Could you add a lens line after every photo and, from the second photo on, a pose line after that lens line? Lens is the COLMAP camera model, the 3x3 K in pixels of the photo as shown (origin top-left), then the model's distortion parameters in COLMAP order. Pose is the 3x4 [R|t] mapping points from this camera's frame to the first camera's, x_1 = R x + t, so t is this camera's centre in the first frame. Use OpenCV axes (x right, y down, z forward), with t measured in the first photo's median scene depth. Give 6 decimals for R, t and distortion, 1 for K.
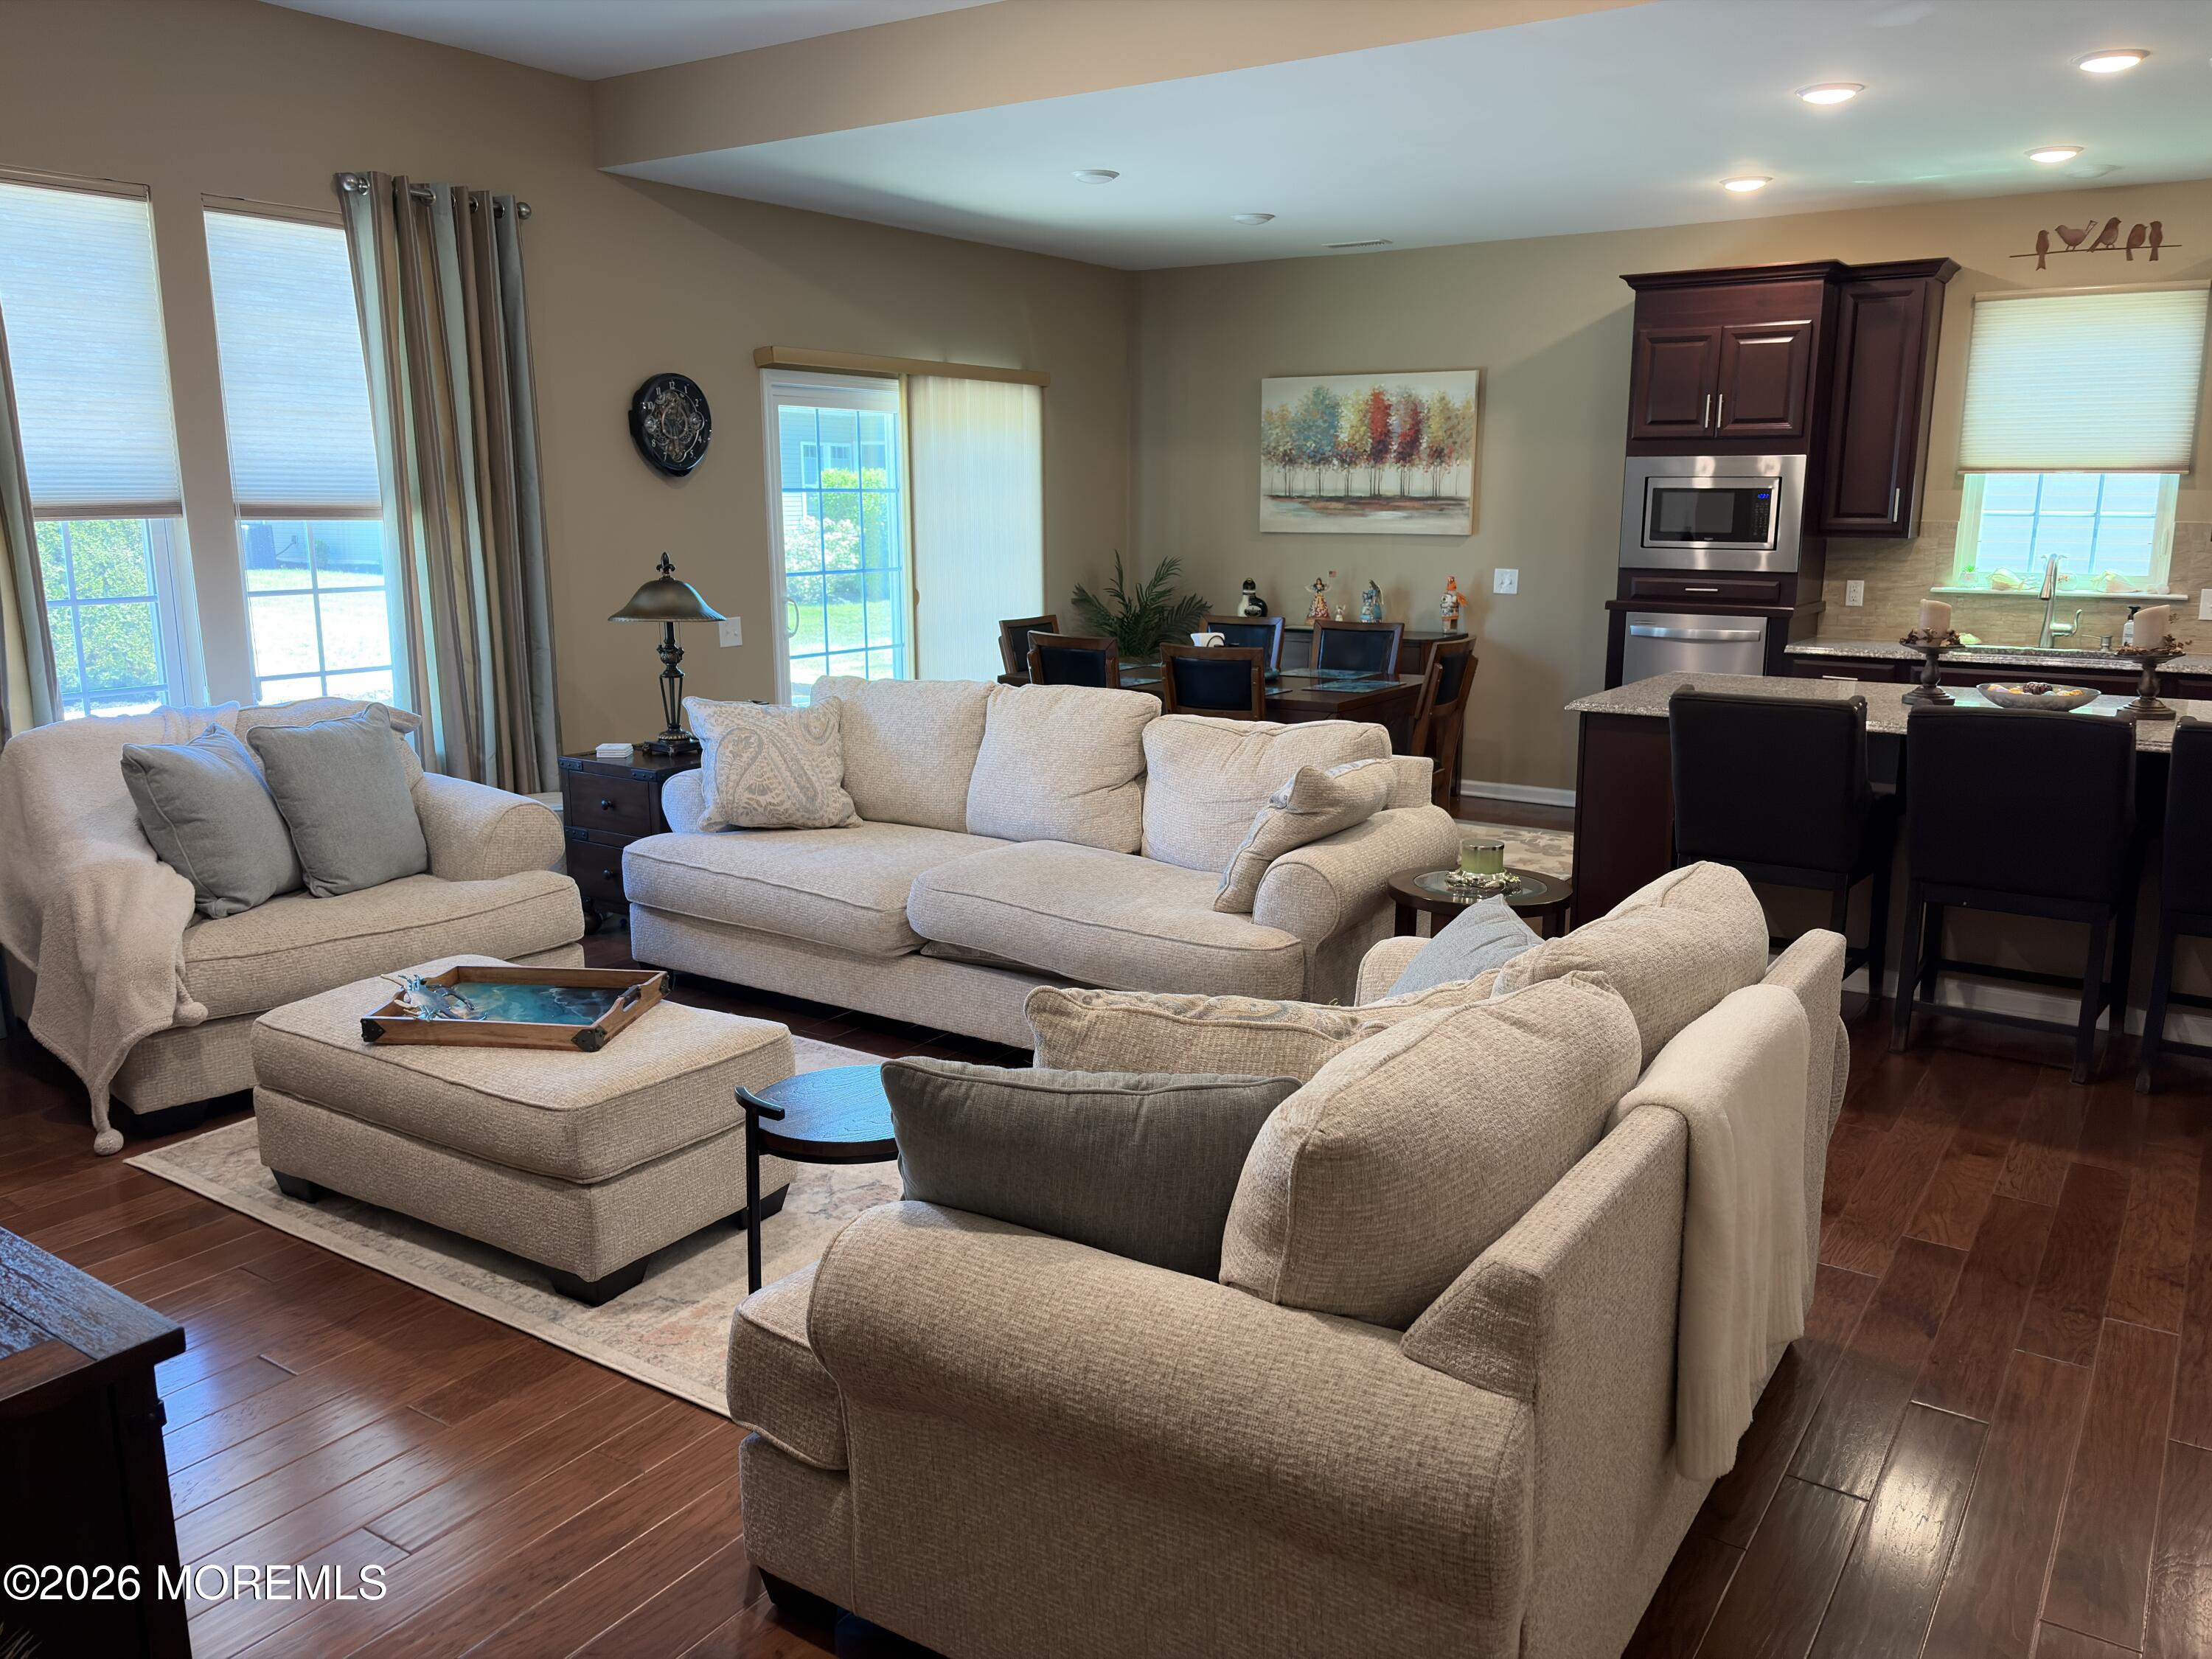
lens RADIAL K [[1690.2, 0, 1097.8], [0, 1690.2, 819.3], [0, 0, 1]] dist [0.082437, -0.074941]
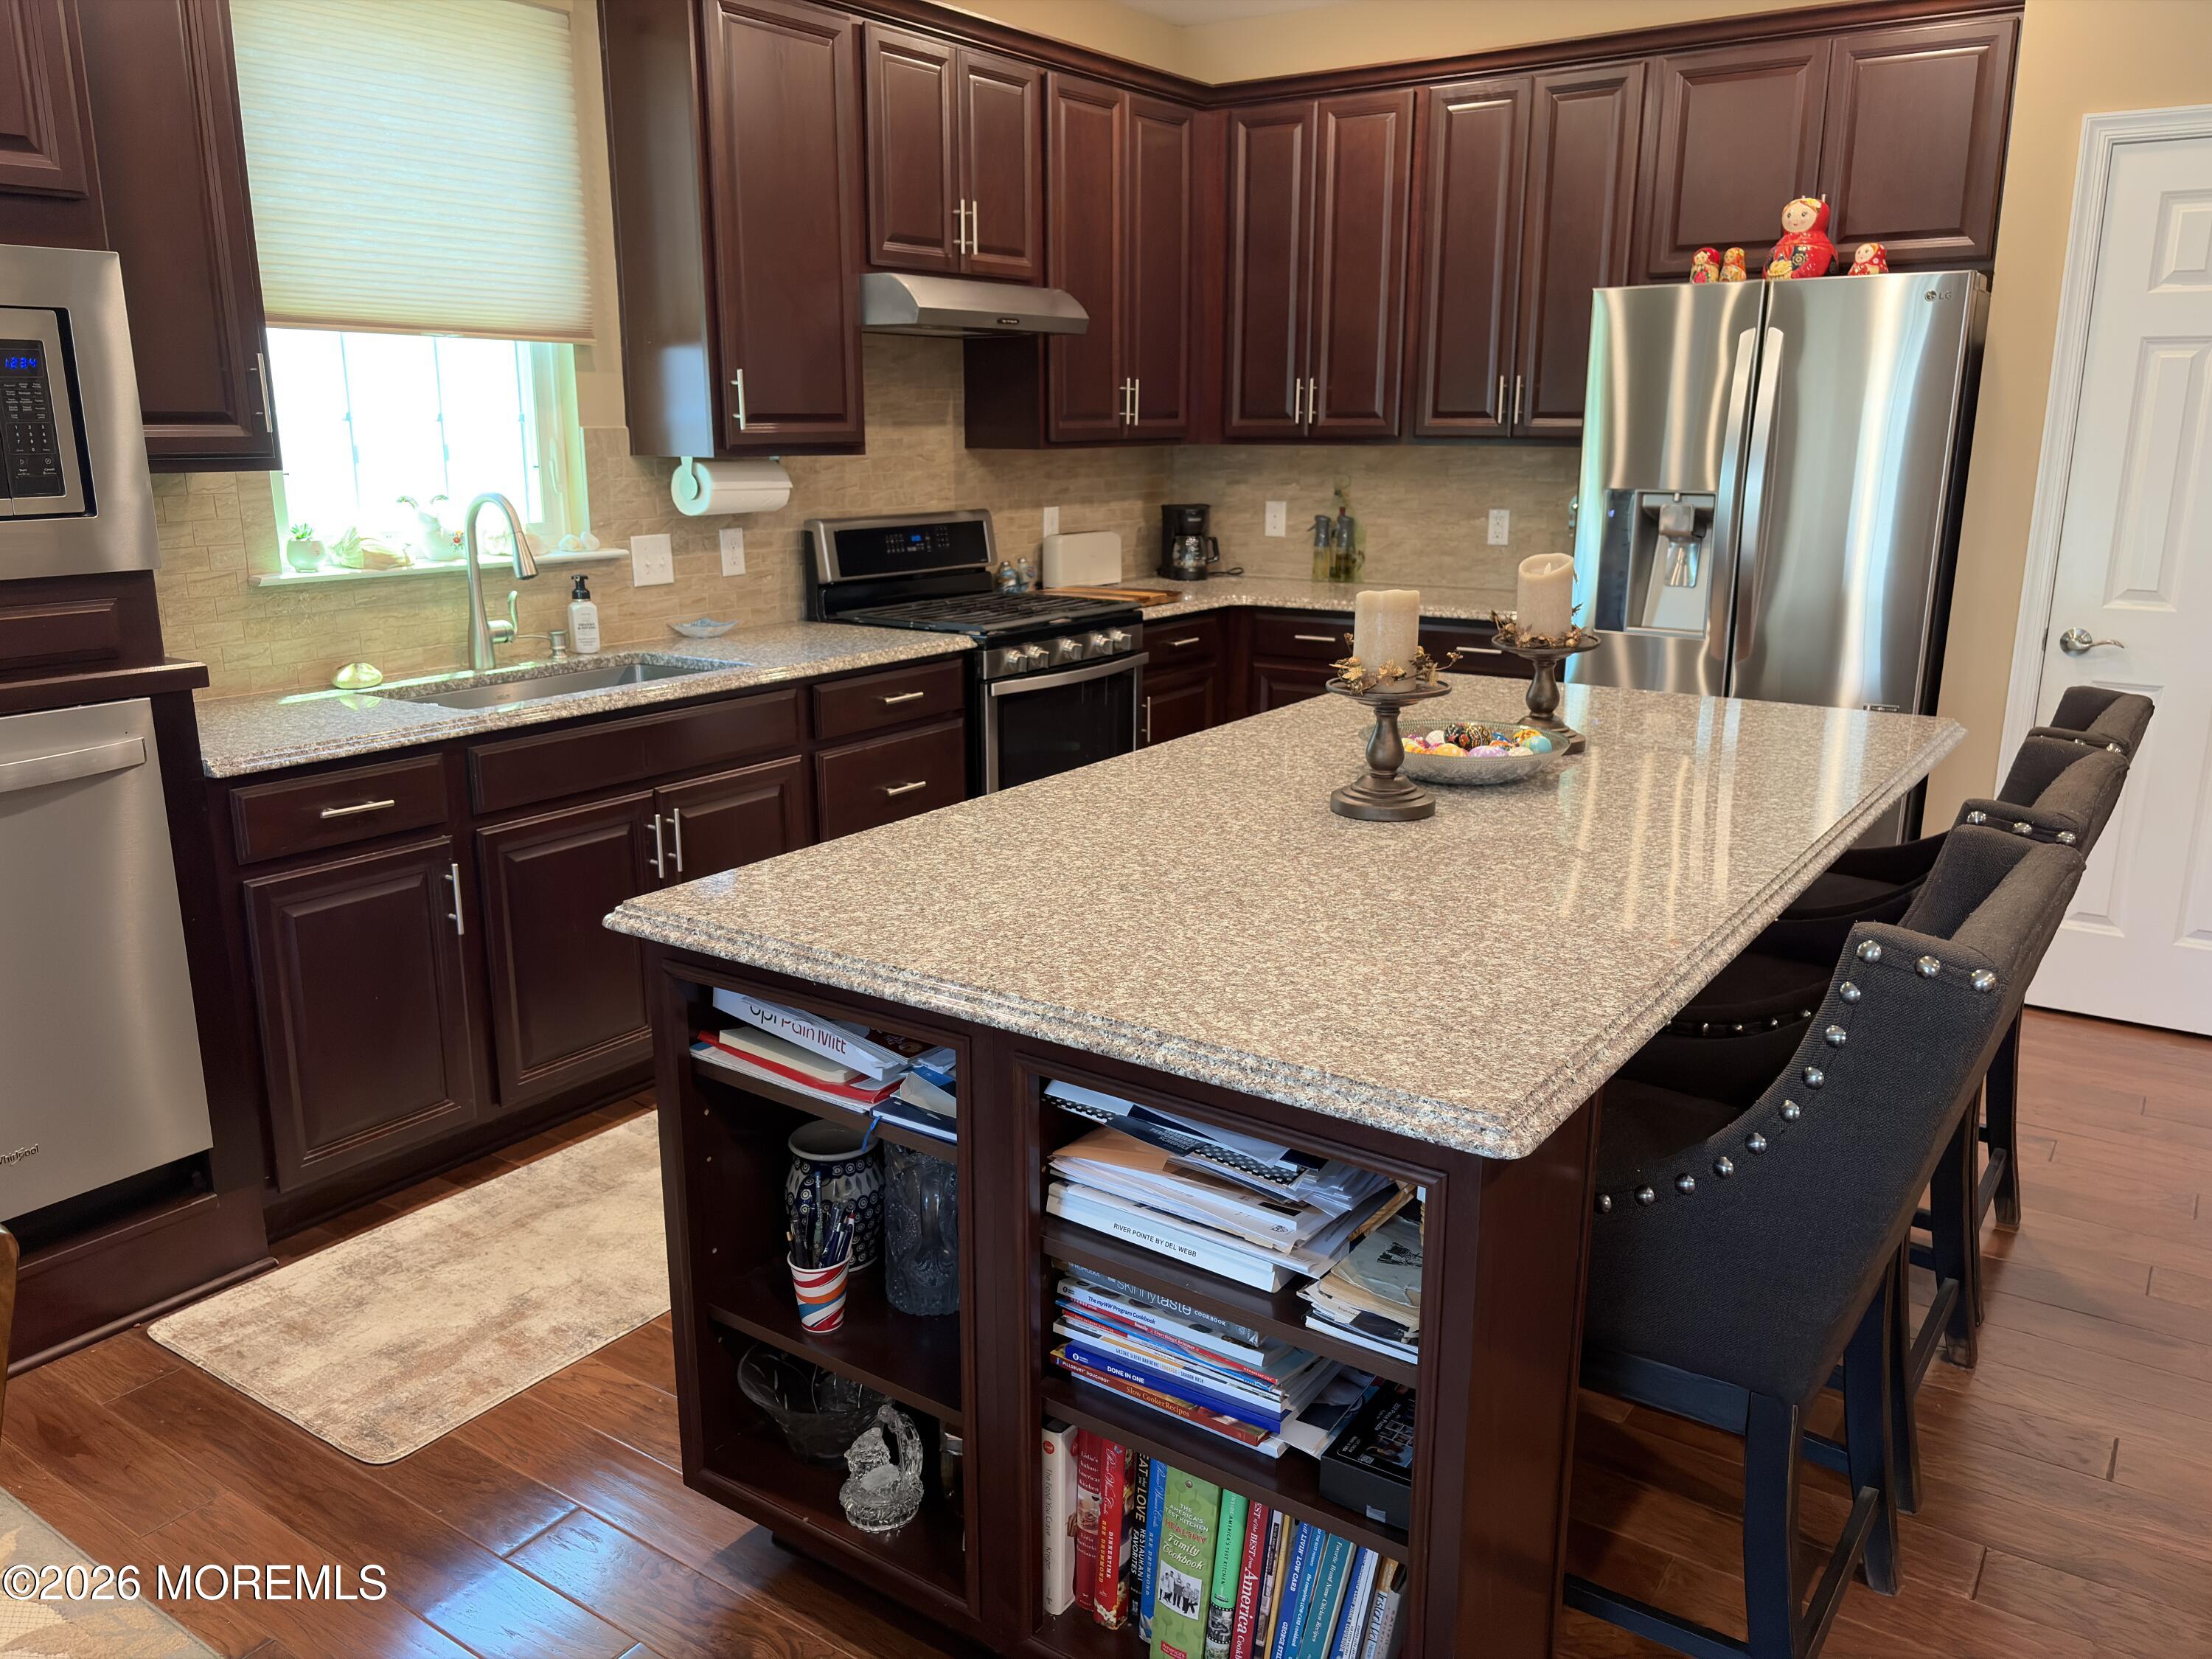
lens RADIAL K [[1649.3, 0, 1104.2], [0, 1649.3, 819.2], [0, 0, 1]] dist [0.050871, -0.064368]
pose [[0.017095, -0.240640, 0.970464, 0.033193], [0.196141, 0.952554, 0.232744, -0.112979], [-0.980427, 0.186369, 0.063483, 0.647822]]
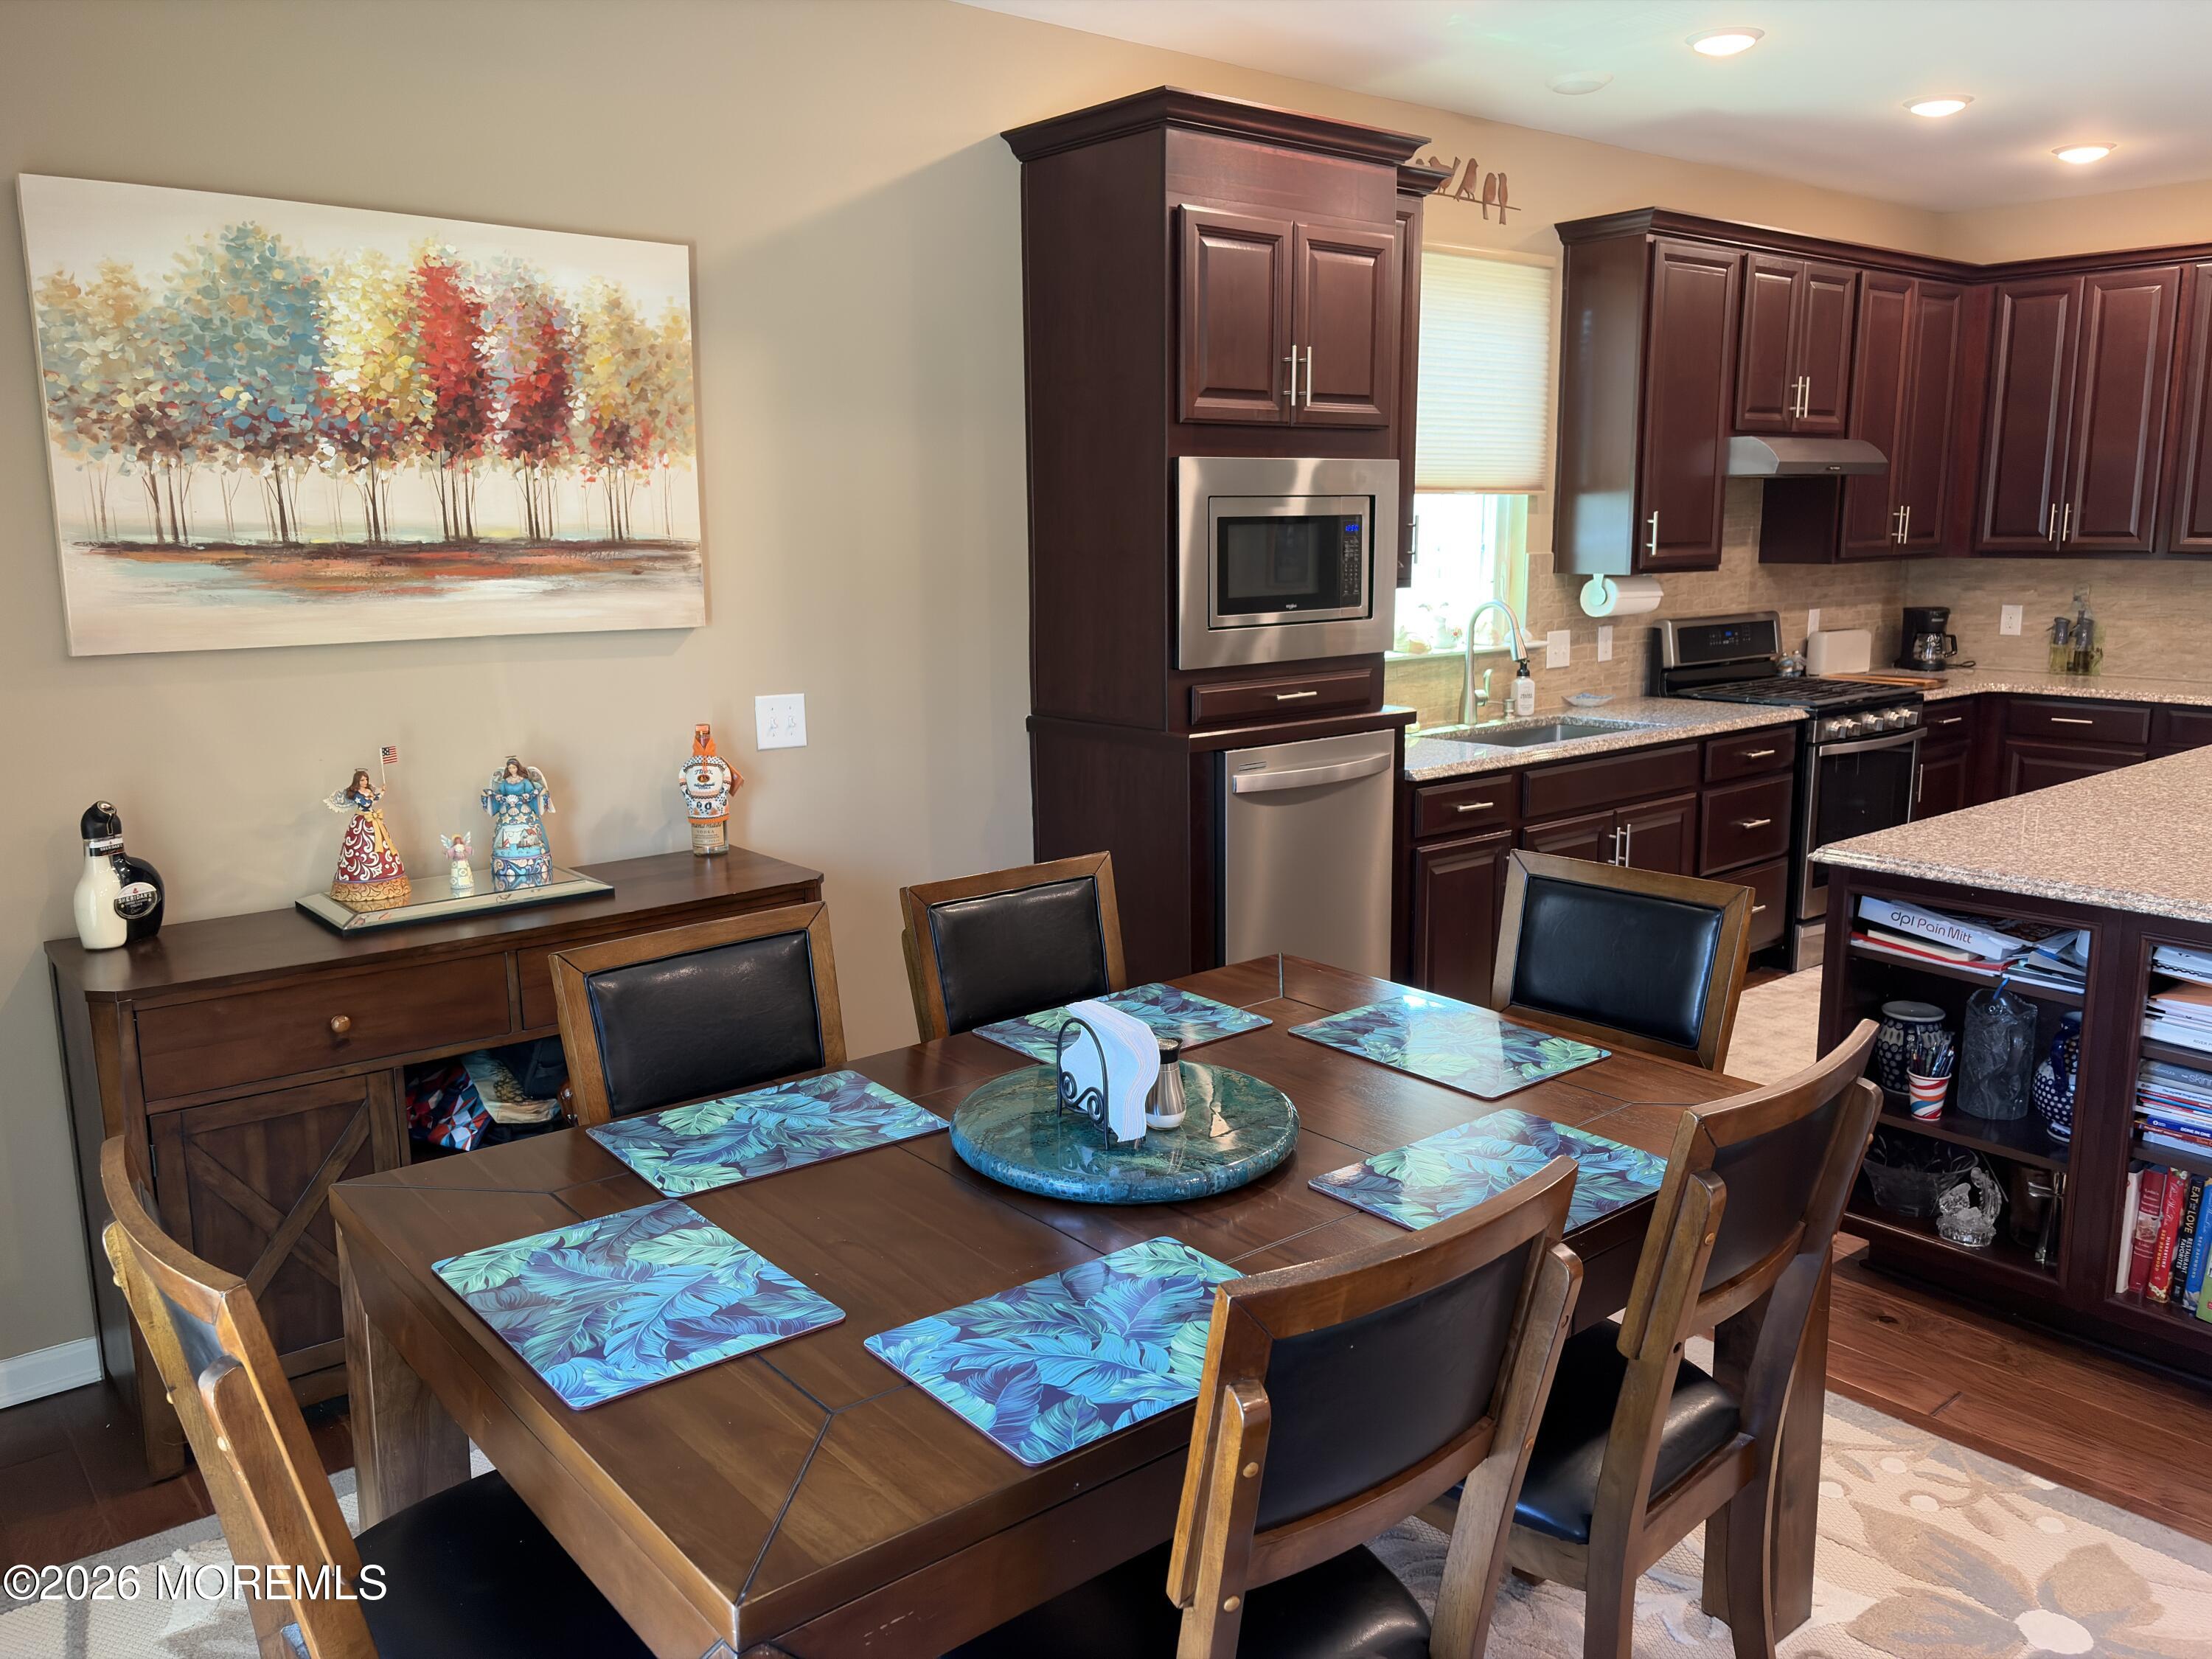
lens RADIAL K [[1690.2, 0, 1097.8], [0, 1690.2, 819.3], [0, 0, 1]] dist [0.082437, -0.074941]
pose [[0.271524, -0.177918, 0.945844, -0.176380], [0.194386, 0.972649, 0.127158, -0.152851], [-0.942597, 0.149332, 0.298682, 0.770920]]
